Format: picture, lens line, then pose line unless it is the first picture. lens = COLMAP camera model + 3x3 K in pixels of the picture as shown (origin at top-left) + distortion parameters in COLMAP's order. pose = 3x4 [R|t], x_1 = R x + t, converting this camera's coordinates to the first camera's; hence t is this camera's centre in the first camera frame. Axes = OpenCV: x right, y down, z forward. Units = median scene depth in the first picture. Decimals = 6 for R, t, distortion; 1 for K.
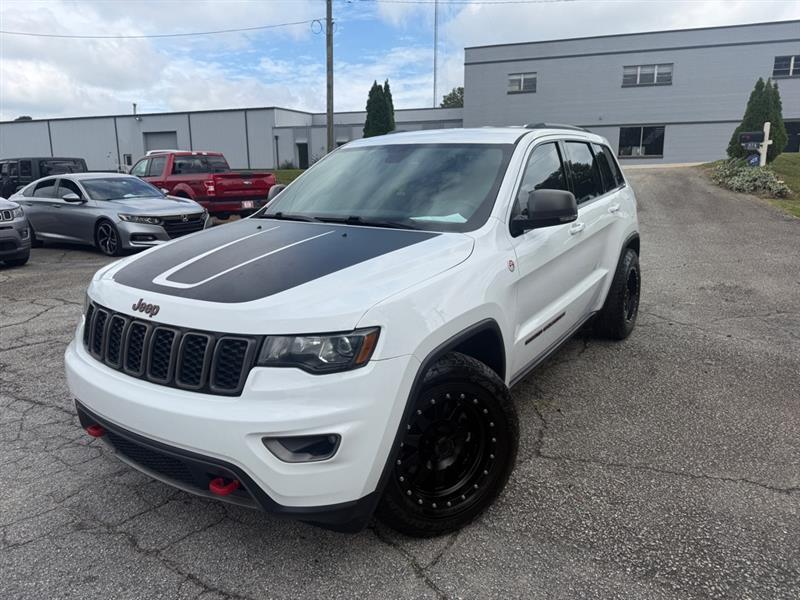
lens RADIAL K [[565.7, 0, 401.4], [0, 565.7, 301.2], [0, 0, 1]] dist [0.024312, -0.031941]
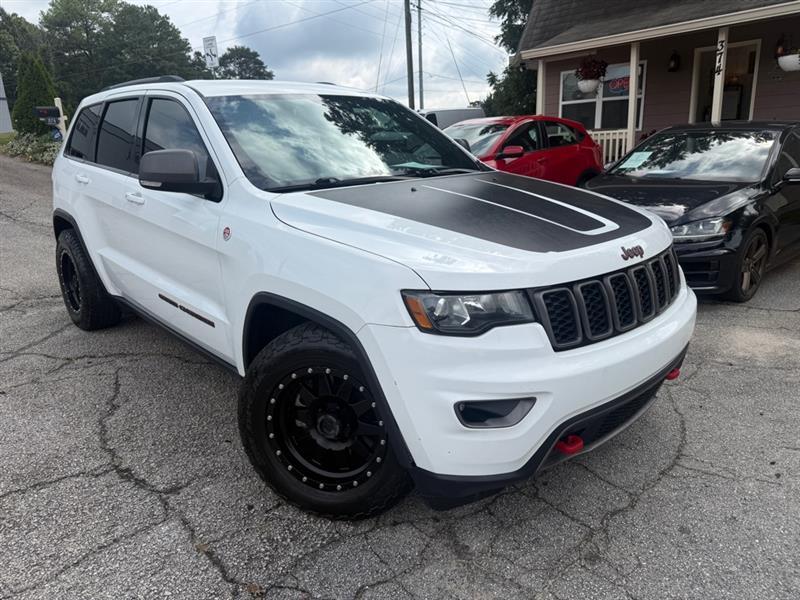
lens RADIAL K [[565.7, 0, 401.4], [0, 565.7, 301.2], [0, 0, 1]] dist [0.024312, -0.031941]
pose [[0.247835, -0.266802, 0.931340, -0.752877], [0.239165, 0.948427, 0.208053, -0.105469], [-0.938817, 0.171181, 0.298863, 0.557276]]
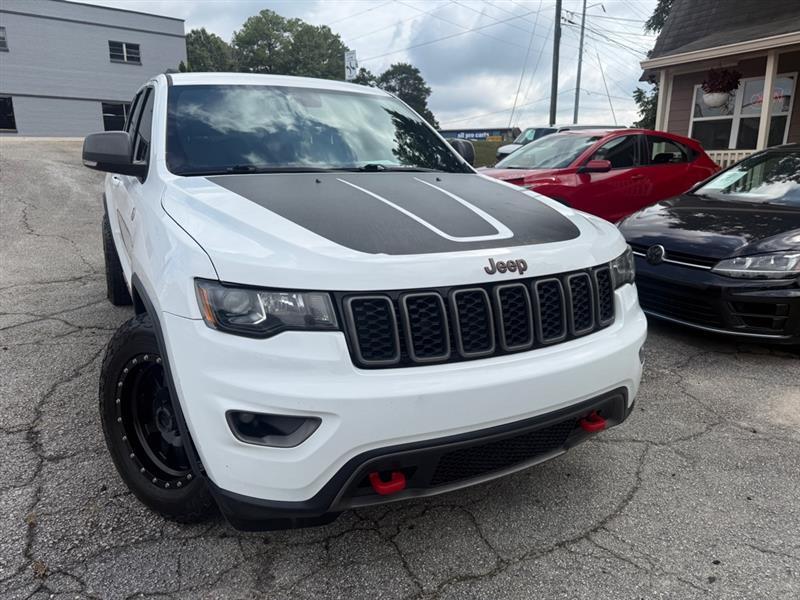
lens RADIAL K [[568.3, 0, 393.8], [0, 568.3, 295.8], [0, 0, 1]] dist [0.008809, -0.011993]
pose [[0.497367, -0.194945, 0.845353, -0.620746], [0.174394, 0.977001, 0.122699, -0.037700], [-0.849831, 0.086398, 0.519926, 0.366351]]
